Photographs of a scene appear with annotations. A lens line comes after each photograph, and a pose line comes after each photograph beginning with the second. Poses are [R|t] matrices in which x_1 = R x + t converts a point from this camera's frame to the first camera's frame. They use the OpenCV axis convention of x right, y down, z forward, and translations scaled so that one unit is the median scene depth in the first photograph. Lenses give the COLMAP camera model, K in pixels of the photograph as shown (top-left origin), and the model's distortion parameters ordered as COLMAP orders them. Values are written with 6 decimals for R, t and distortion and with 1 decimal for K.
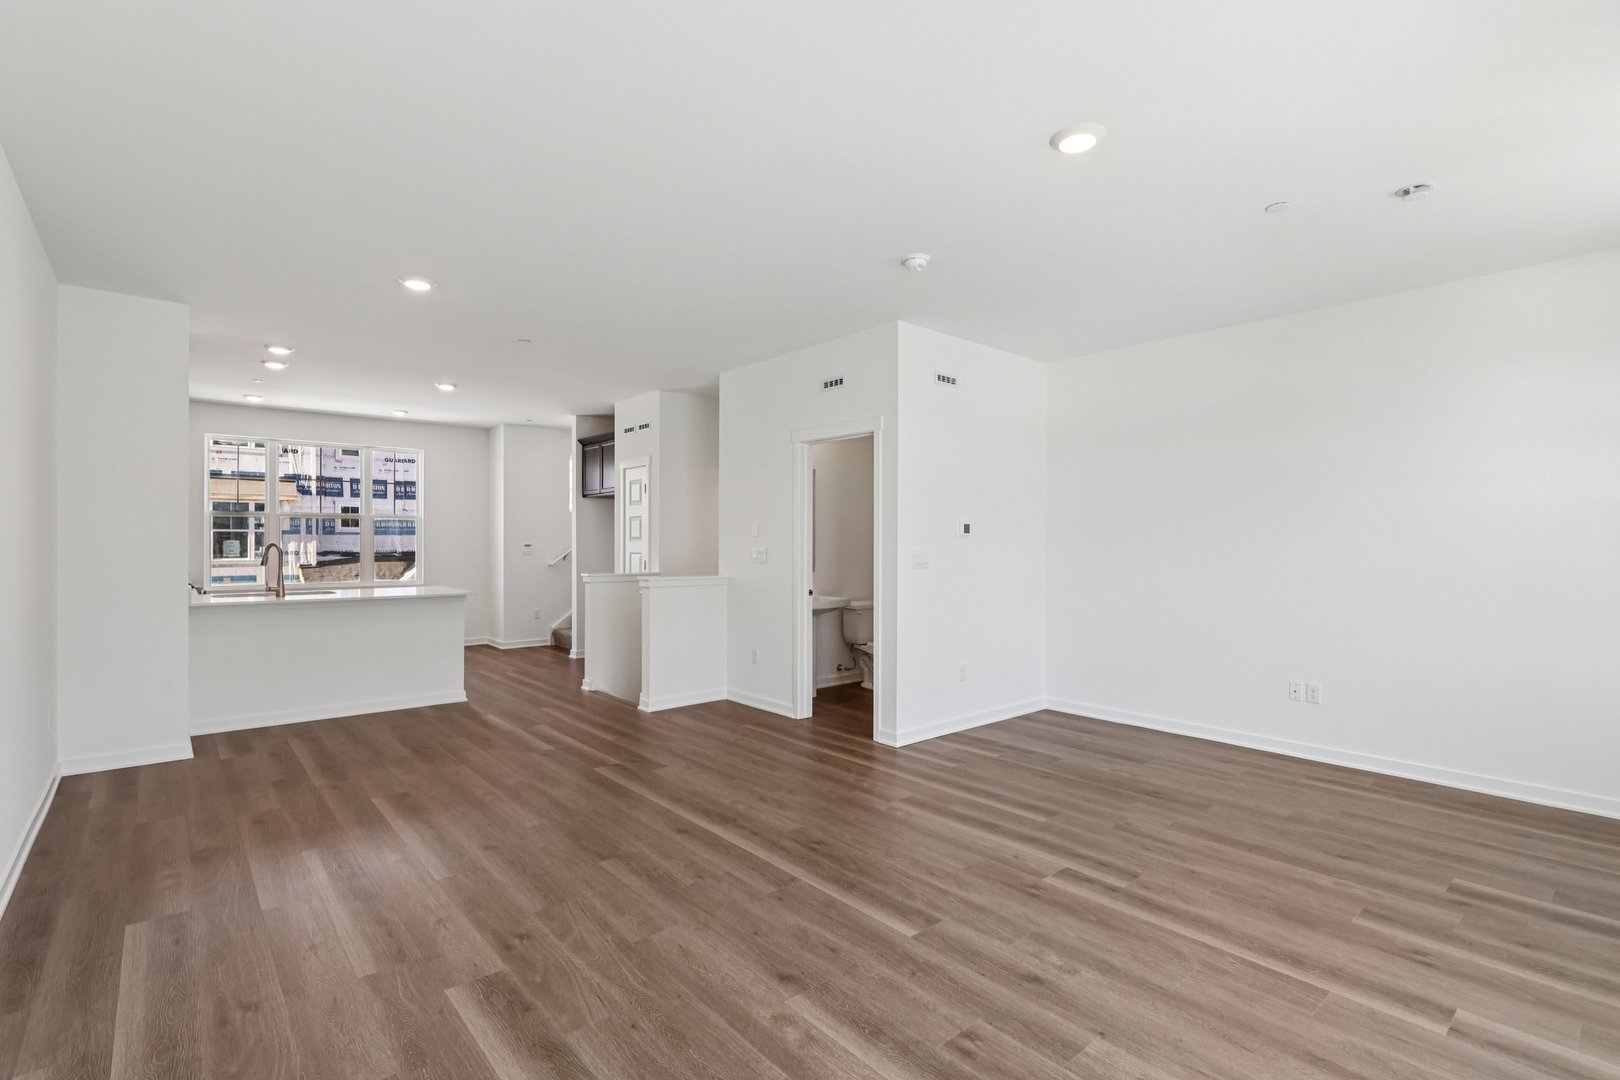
lens RADIAL K [[750.6, 0, 801.2], [0, 750.6, 536.1], [0, 0, 1]] dist [0.002959, -0.000532]
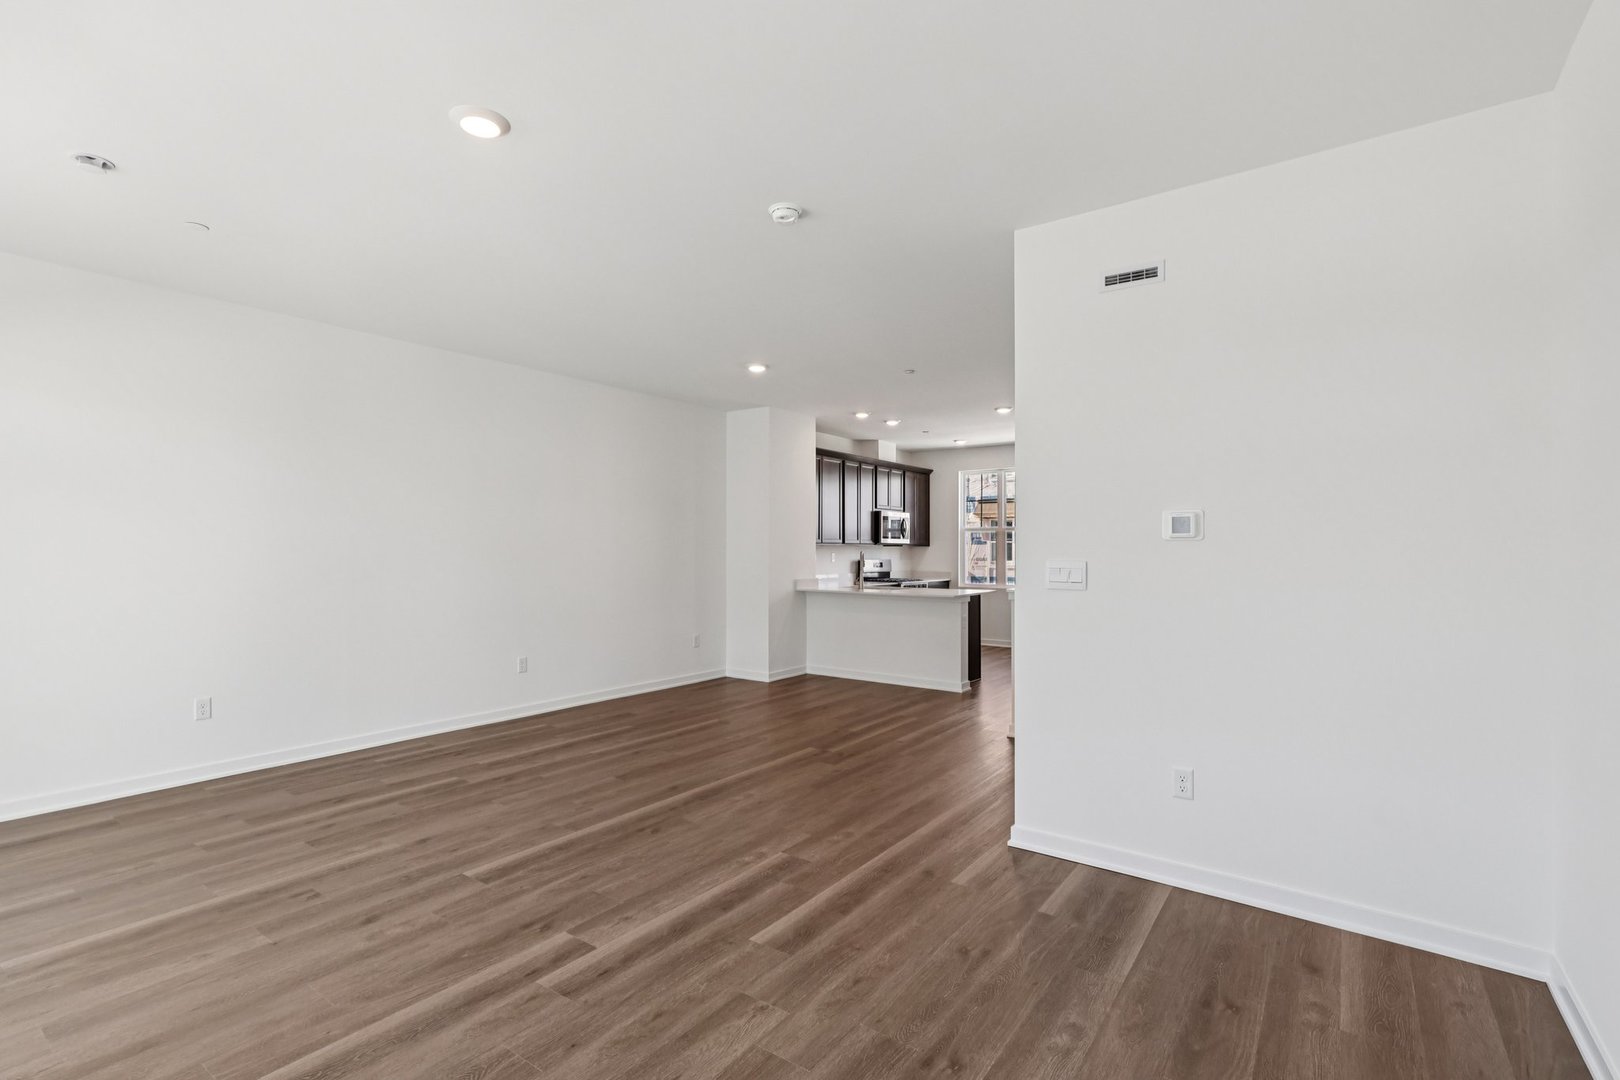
lens RADIAL K [[750.6, 0, 802.2], [0, 750.6, 549.9], [0, 0, 1]] dist [0.002959, -0.000532]
pose [[0.240743, -0.000899, -0.970588, 1.234923], [0.002178, 0.999998, -0.000386, 0.012224], [0.970586, -0.002021, 0.240744, 1.055611]]
